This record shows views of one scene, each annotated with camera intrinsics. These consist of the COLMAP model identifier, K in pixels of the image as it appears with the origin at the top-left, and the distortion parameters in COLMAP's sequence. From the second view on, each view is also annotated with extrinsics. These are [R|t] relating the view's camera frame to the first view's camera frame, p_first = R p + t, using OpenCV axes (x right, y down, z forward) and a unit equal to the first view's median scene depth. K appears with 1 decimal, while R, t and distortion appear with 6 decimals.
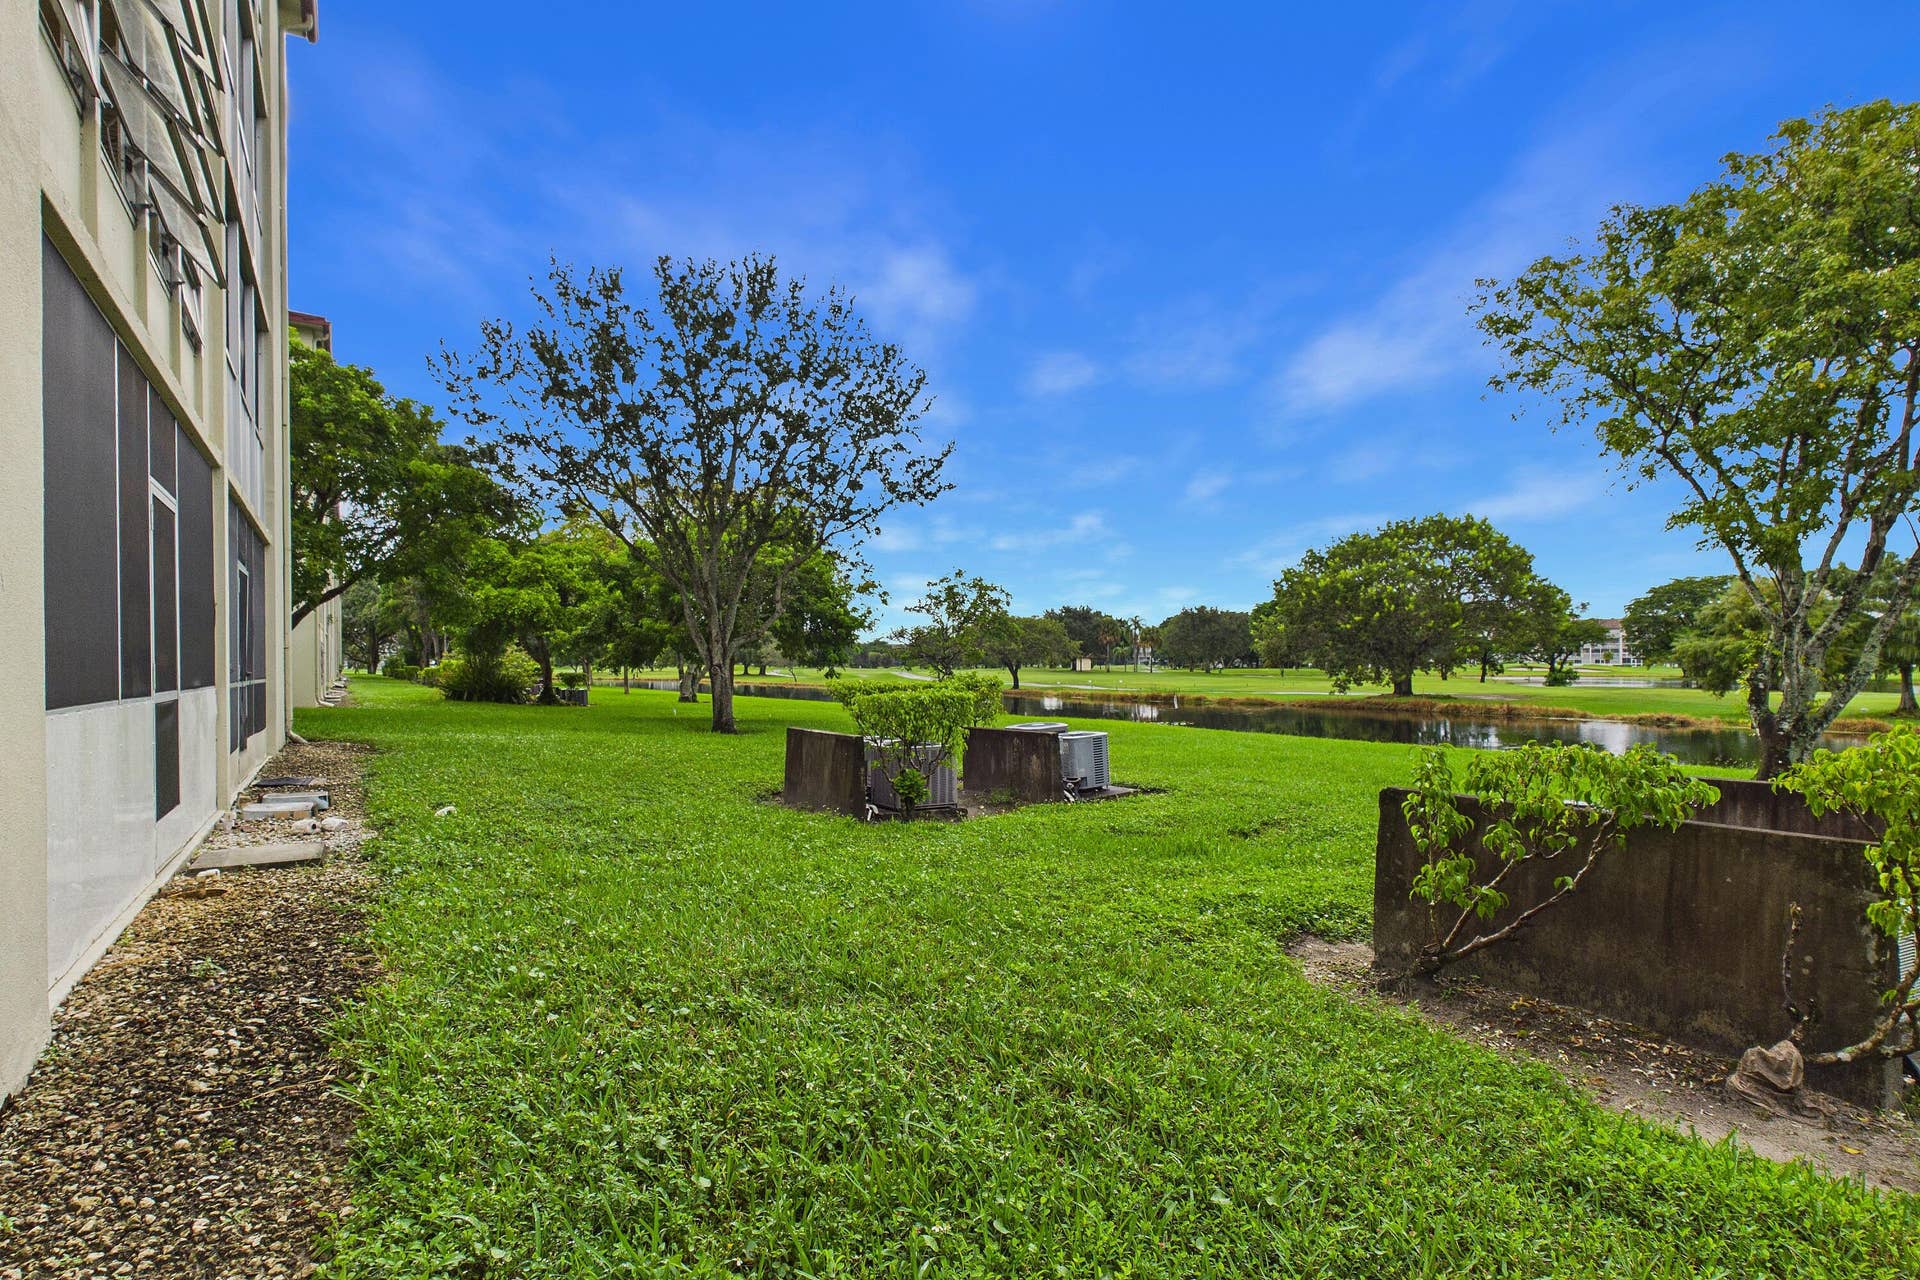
lens RADIAL K [[1019.2, 0, 954.1], [0, 1019.2, 669.0], [0, 0, 1]] dist [0.000148, 0.000174]
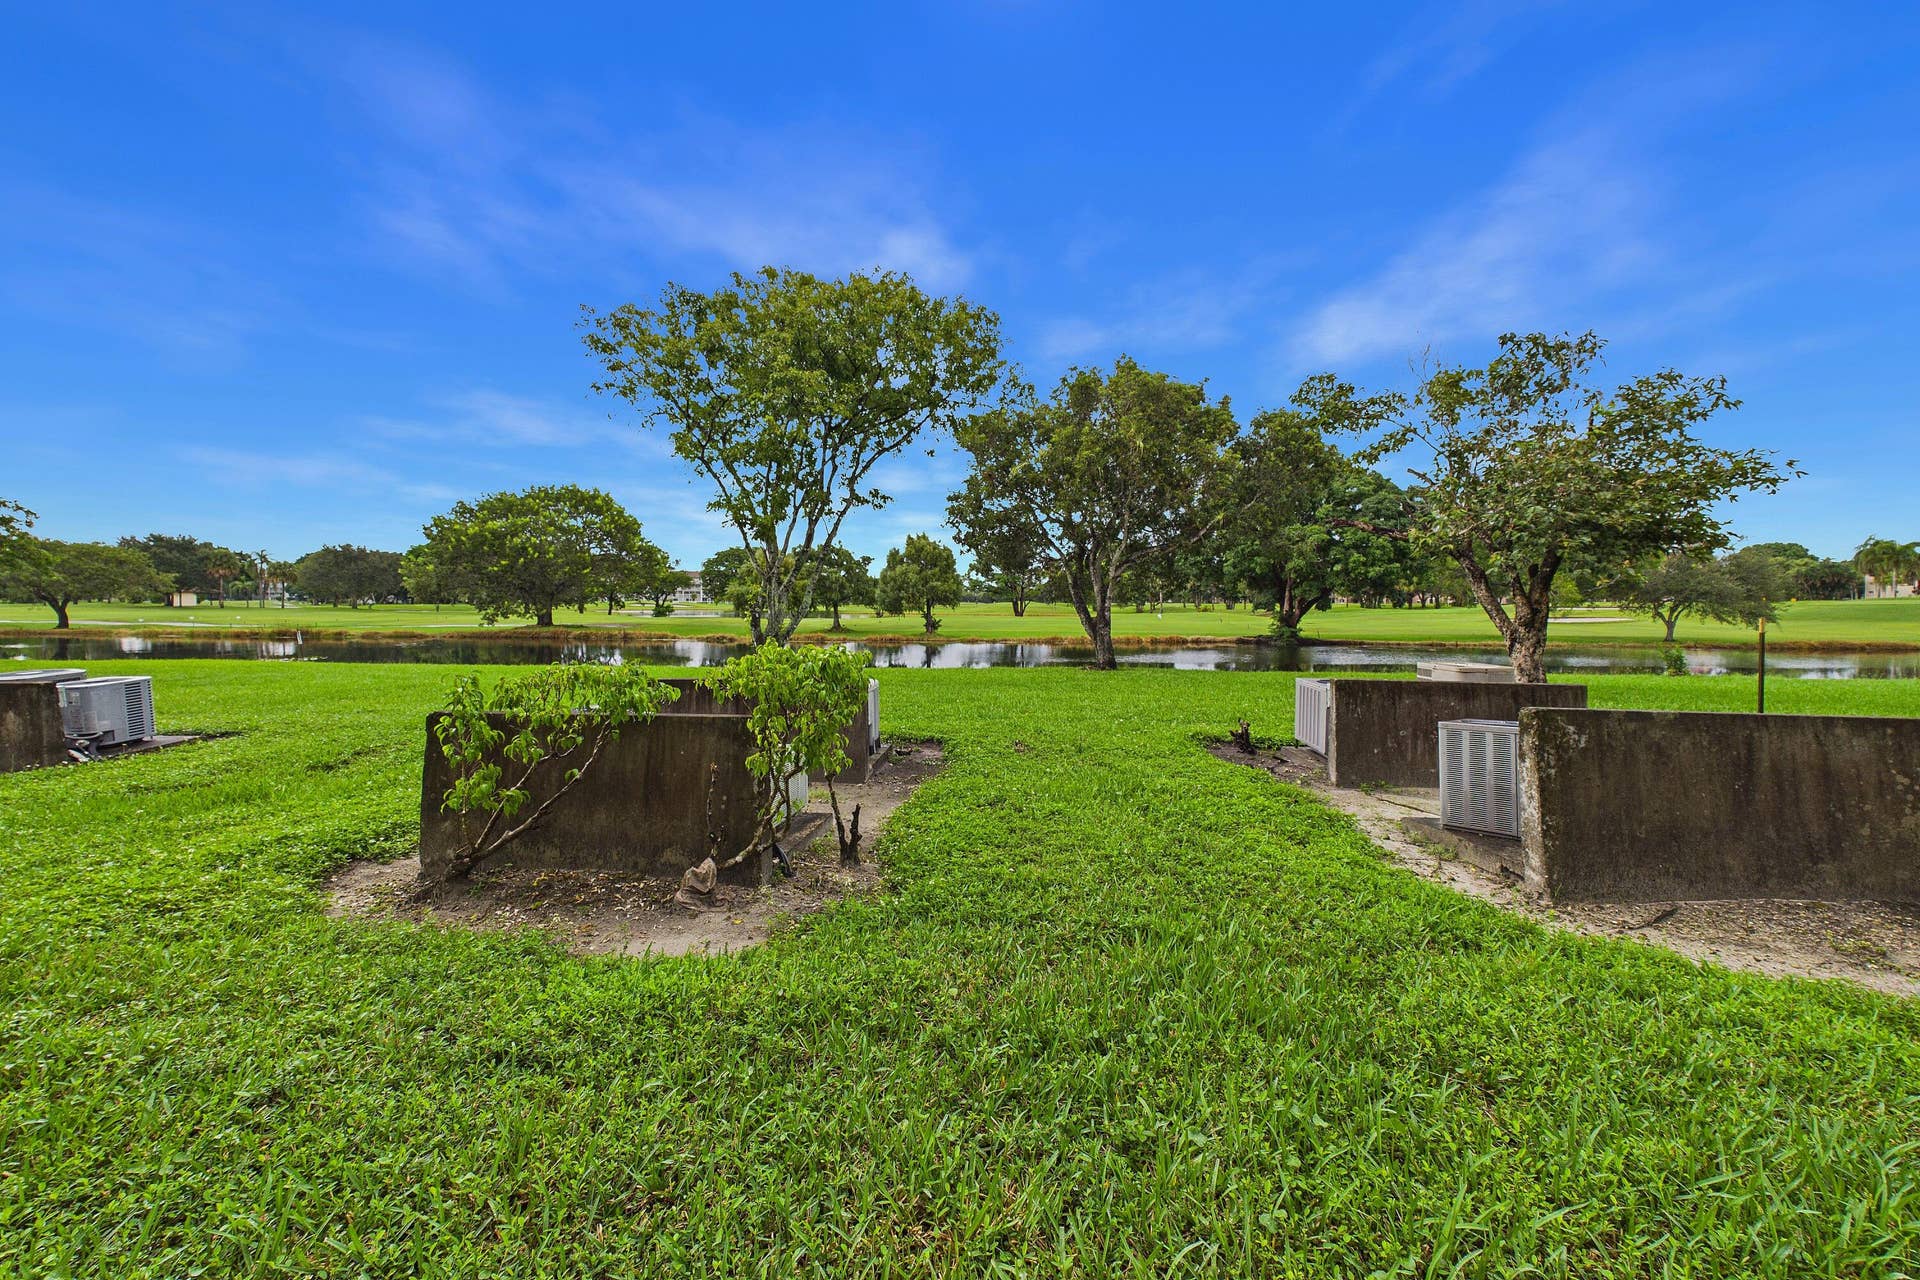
lens RADIAL K [[999.8, 0, 966.2], [0, 999.8, 605.8], [0, 0, 1]] dist [0.001570, -0.000220]
pose [[0.504476, -0.000740, 0.863426, -0.334644], [-0.001068, 0.999998, 0.001481, -0.001122], [-0.863425, -0.001669, 0.504474, -0.063540]]
